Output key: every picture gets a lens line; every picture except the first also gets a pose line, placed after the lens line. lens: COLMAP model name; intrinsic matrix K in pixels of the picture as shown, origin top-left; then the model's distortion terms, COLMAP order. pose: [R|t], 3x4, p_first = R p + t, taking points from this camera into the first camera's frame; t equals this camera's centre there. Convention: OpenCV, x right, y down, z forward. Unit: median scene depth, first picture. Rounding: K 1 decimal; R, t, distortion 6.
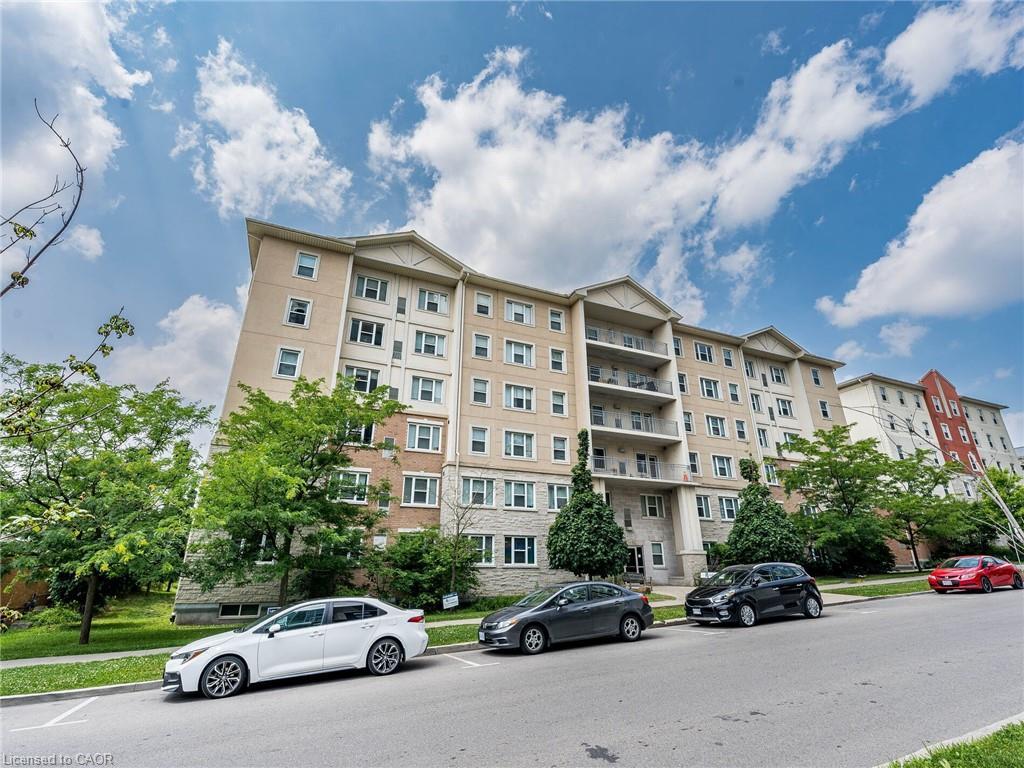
lens RADIAL K [[471.8, 0, 526.0], [0, 471.8, 376.6], [0, 0, 1]] dist [0.001751, -0.001266]
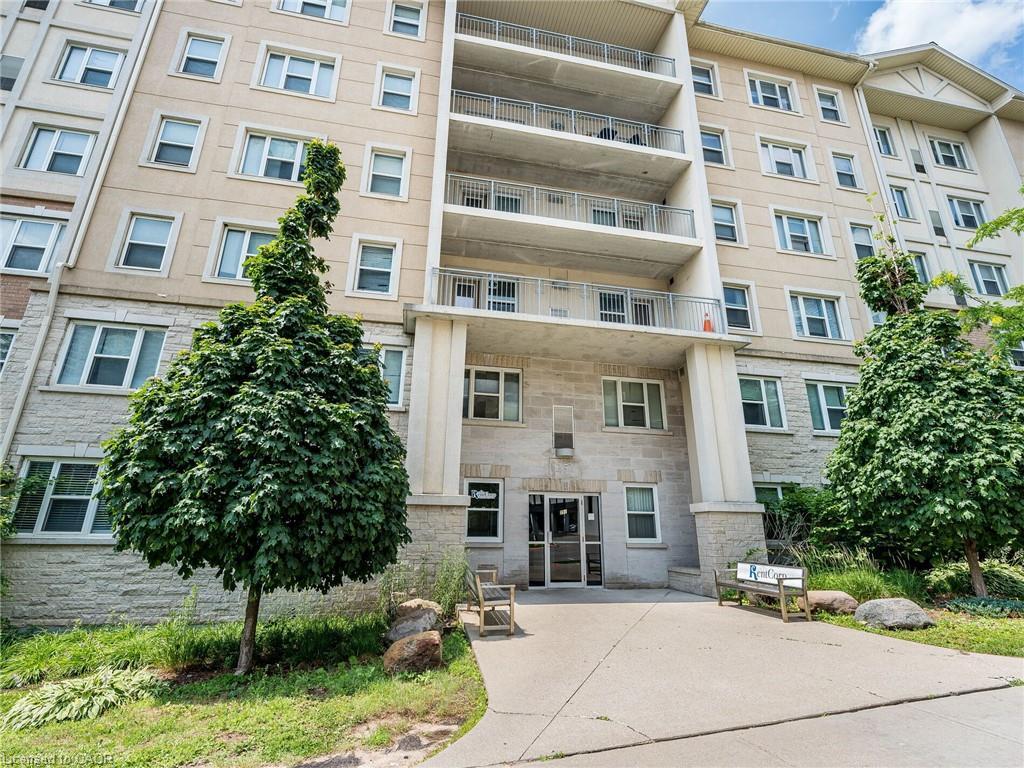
lens RADIAL K [[471.8, 0, 526.0], [0, 471.8, 376.6], [0, 0, 1]] dist [0.001751, -0.001266]
pose [[0.977069, -0.057100, -0.205122, 0.264134], [0.071177, 0.995541, 0.061910, 0.218401], [0.200672, -0.075090, 0.976776, 0.568807]]
